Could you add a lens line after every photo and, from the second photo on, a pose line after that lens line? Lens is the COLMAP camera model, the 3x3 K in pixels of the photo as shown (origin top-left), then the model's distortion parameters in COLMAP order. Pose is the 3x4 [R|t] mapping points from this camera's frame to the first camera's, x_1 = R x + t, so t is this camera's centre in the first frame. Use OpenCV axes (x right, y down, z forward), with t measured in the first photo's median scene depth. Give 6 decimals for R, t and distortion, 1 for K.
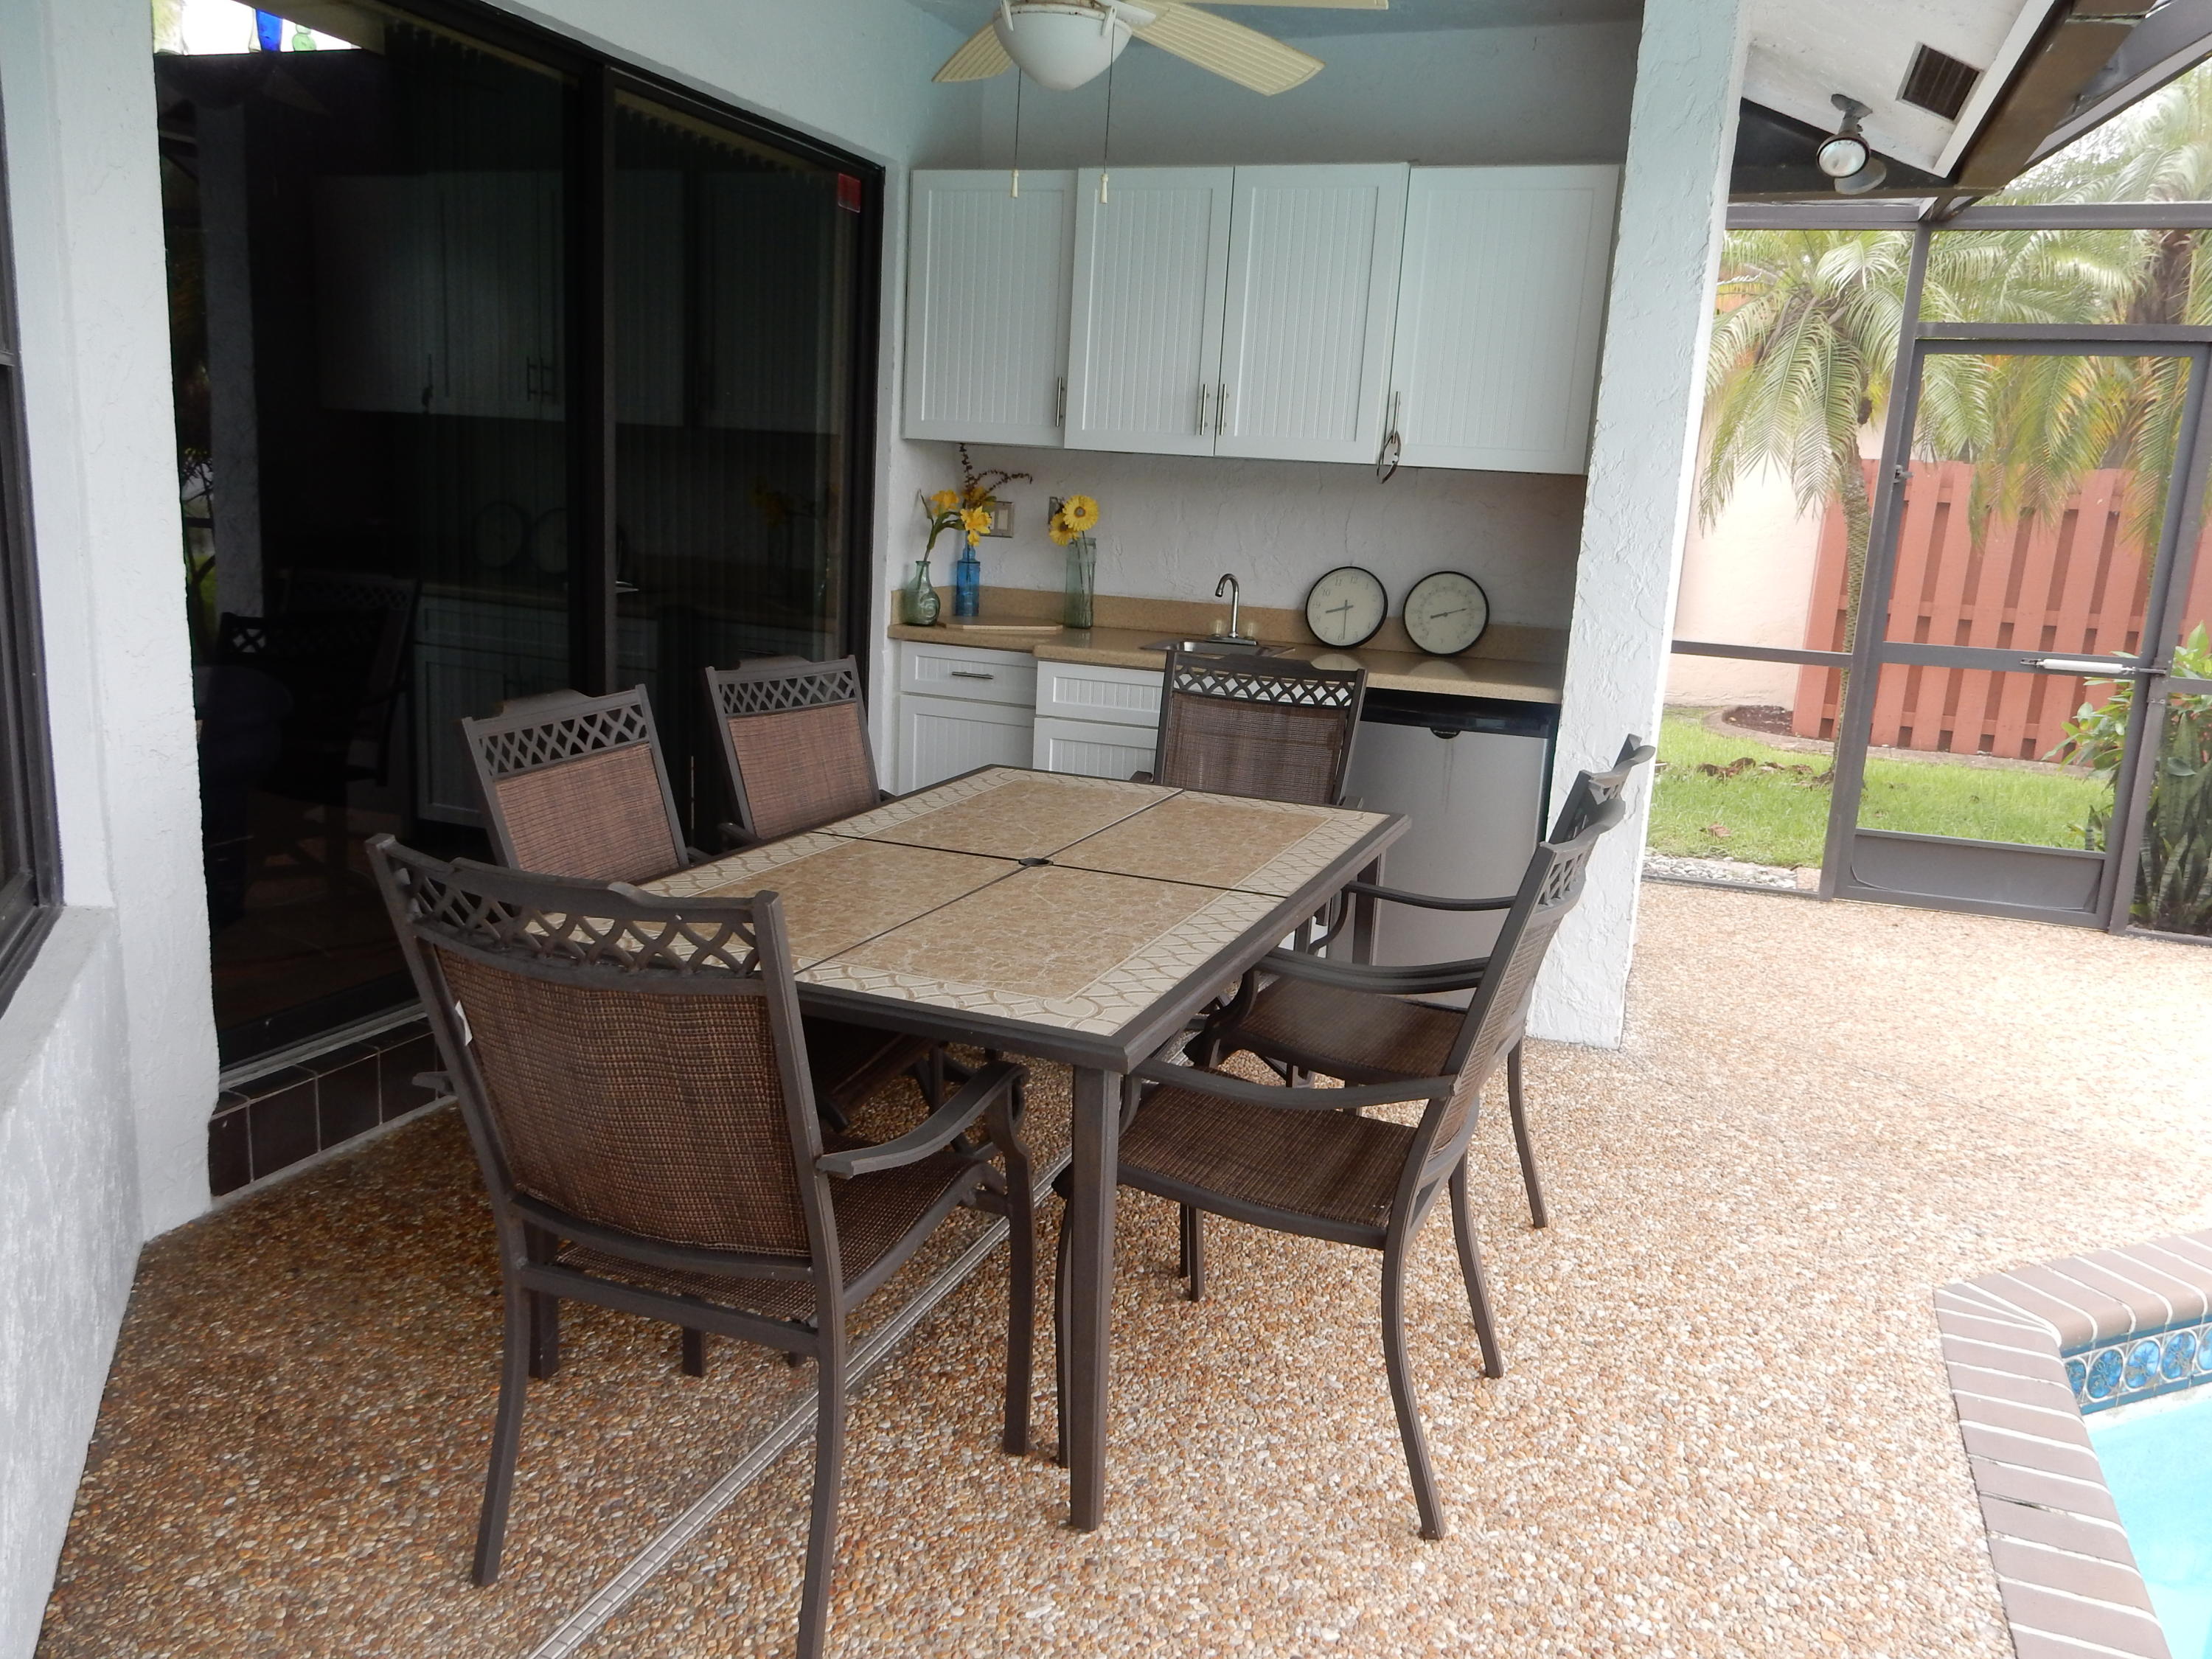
lens RADIAL K [[1632.4, 0, 1097.2], [0, 1632.4, 815.9], [0, 0, 1]] dist [-0.000639, 0.006160]
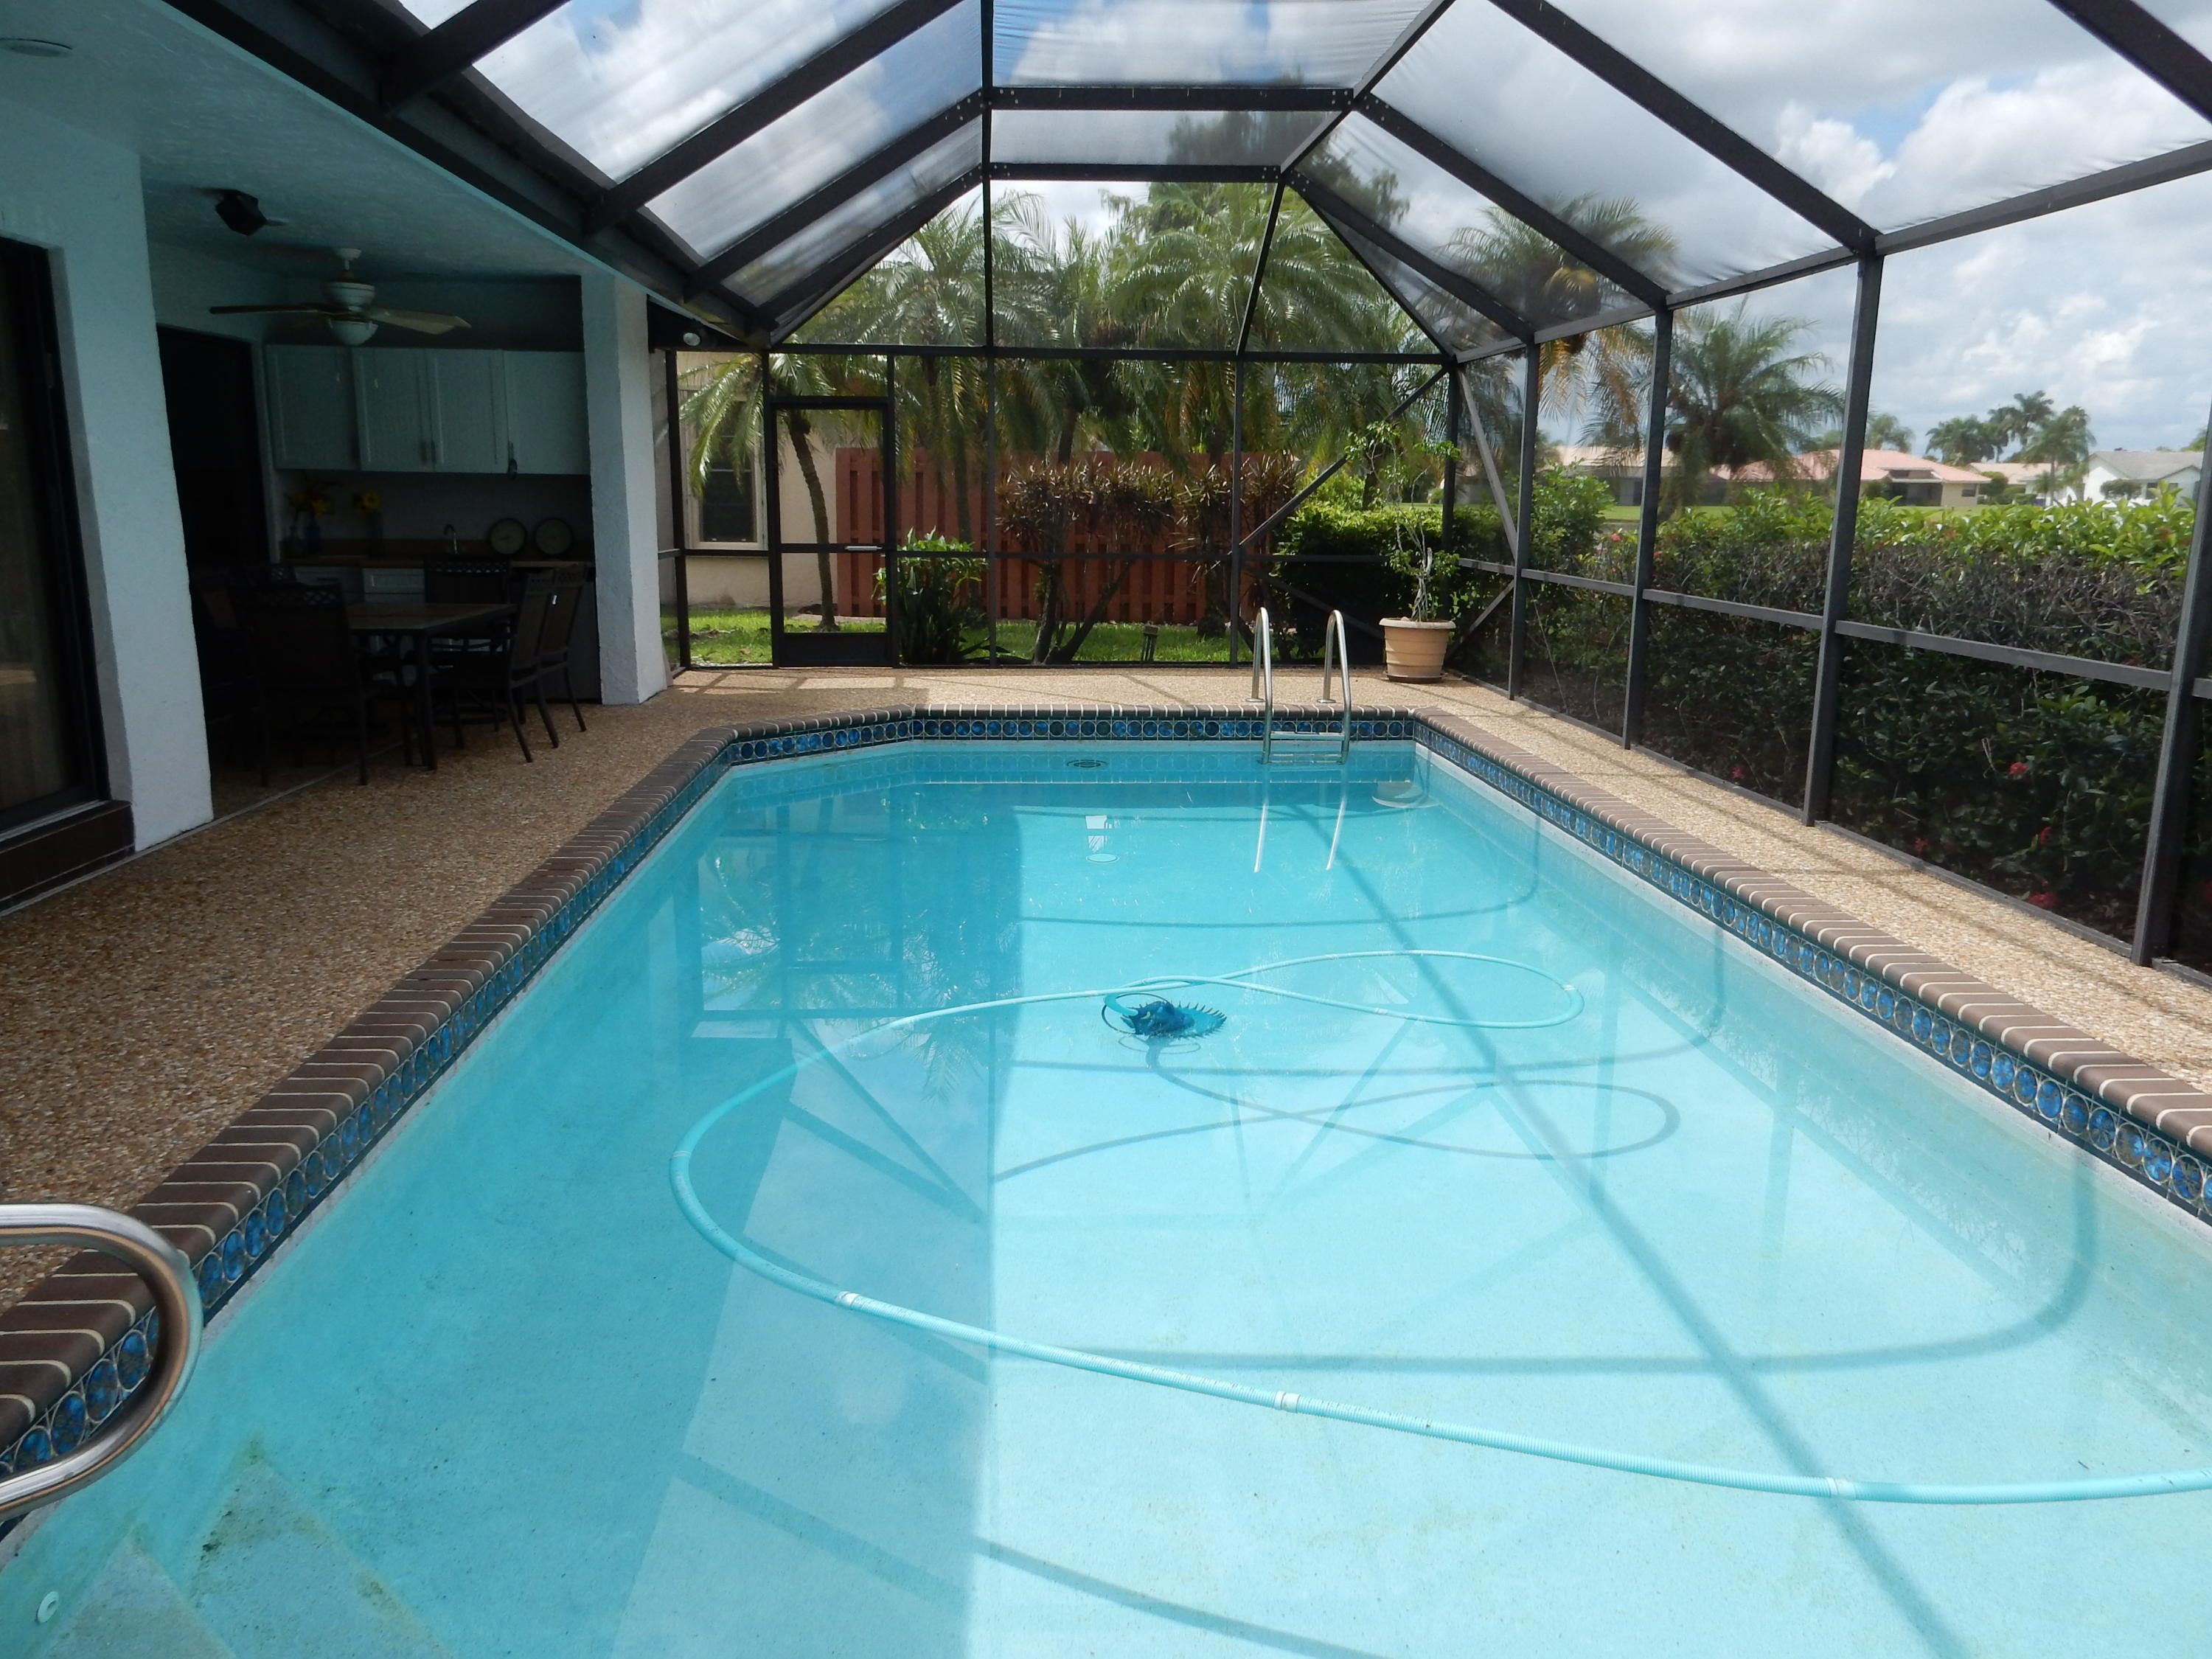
lens RADIAL K [[1632.4, 0, 1106.4], [0, 1632.4, 843.9], [0, 0, 1]] dist [-0.000639, 0.006160]
pose [[0.904958, -0.132053, 0.404492, -0.069646], [0.117920, 0.991222, 0.059782, 0.270105], [-0.408835, -0.006403, 0.912586, -1.477733]]
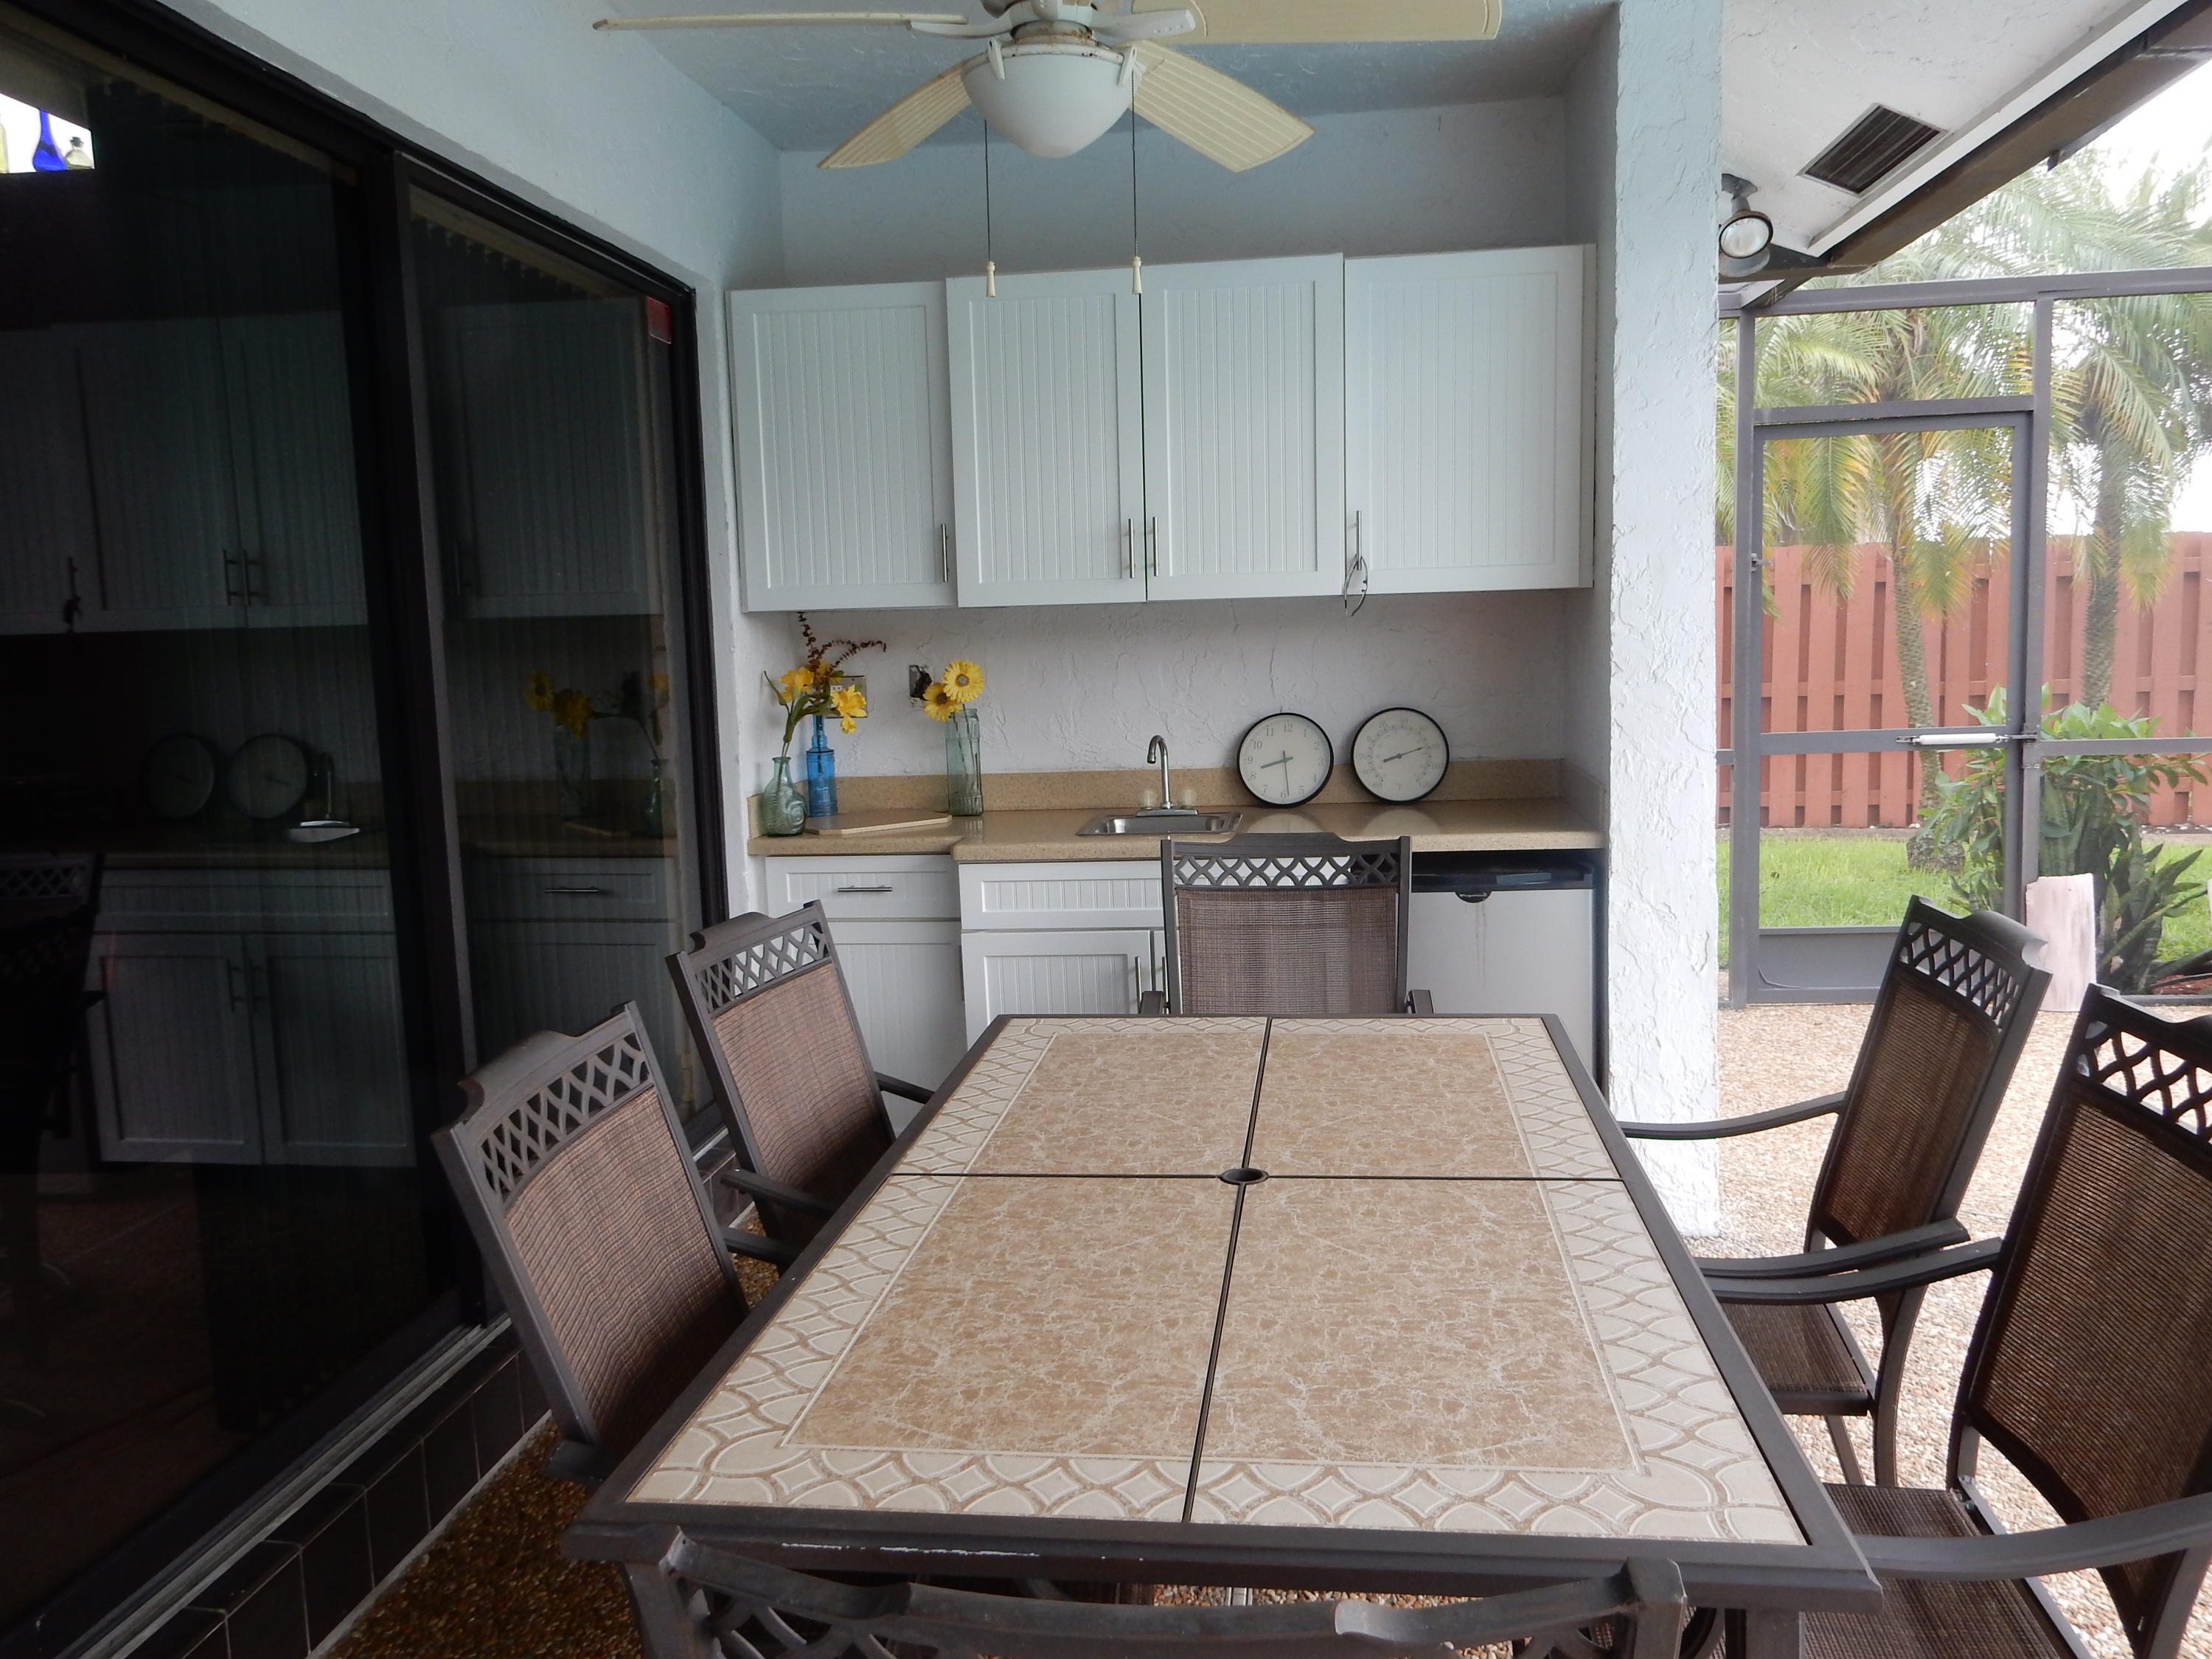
lens RADIAL K [[1632.4, 0, 1113.5], [0, 1632.4, 825.7], [0, 0, 1]] dist [-0.000639, 0.006160]
pose [[0.966156, -0.114370, 0.231218, -0.153242], [0.131834, 0.989362, -0.061496, -0.055516], [-0.221725, 0.089898, 0.970956, 0.191664]]
